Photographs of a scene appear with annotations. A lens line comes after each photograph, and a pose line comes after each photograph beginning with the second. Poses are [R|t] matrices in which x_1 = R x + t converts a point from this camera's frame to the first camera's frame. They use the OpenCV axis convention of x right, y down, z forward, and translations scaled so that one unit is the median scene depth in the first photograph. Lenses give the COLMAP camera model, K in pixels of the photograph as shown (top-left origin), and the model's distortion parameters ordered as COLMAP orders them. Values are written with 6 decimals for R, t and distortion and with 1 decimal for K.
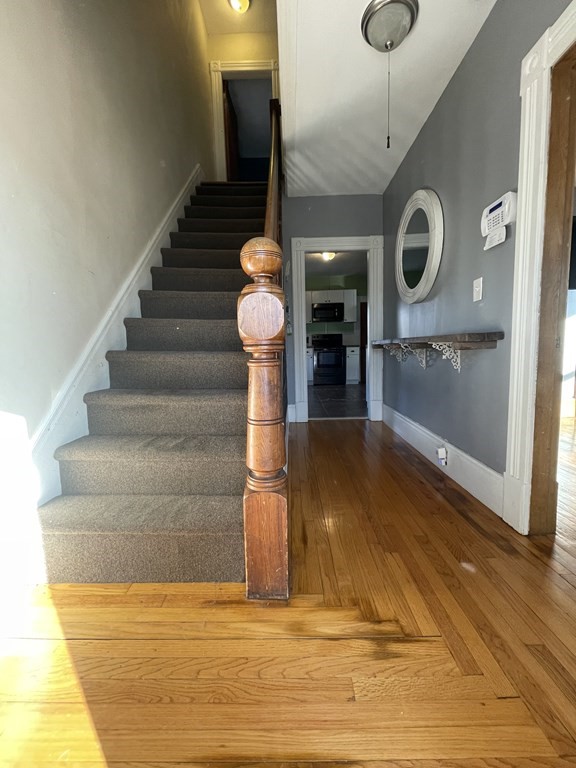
lens RADIAL K [[308.5, 0, 286.7], [0, 308.5, 382.2], [0, 0, 1]] dist [-0.004055, 0.000045]
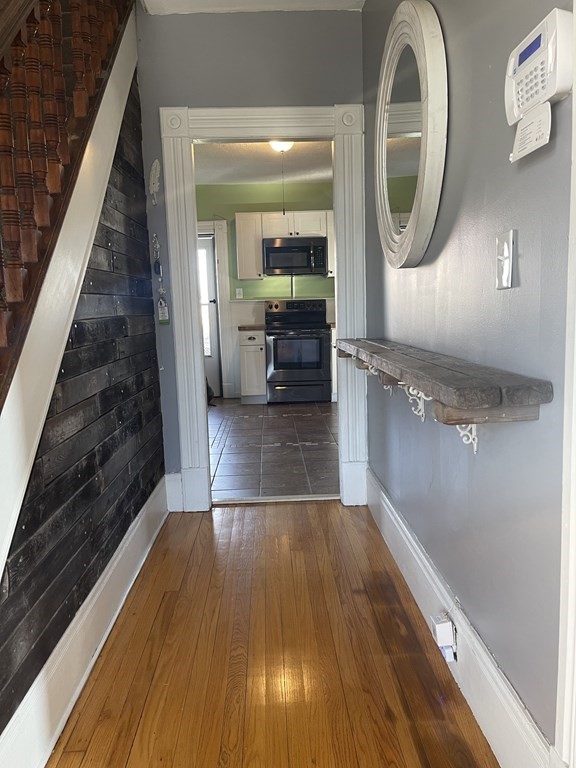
lens RADIAL K [[578.6, 0, 289.5], [0, 578.6, 383.6], [0, 0, 1]] dist [-0.008970, -0.011807]
pose [[0.998414, -0.007395, 0.055812, 0.202621], [0.006522, 0.999854, 0.015804, -0.103484], [-0.055921, -0.015415, 0.998316, 0.184814]]
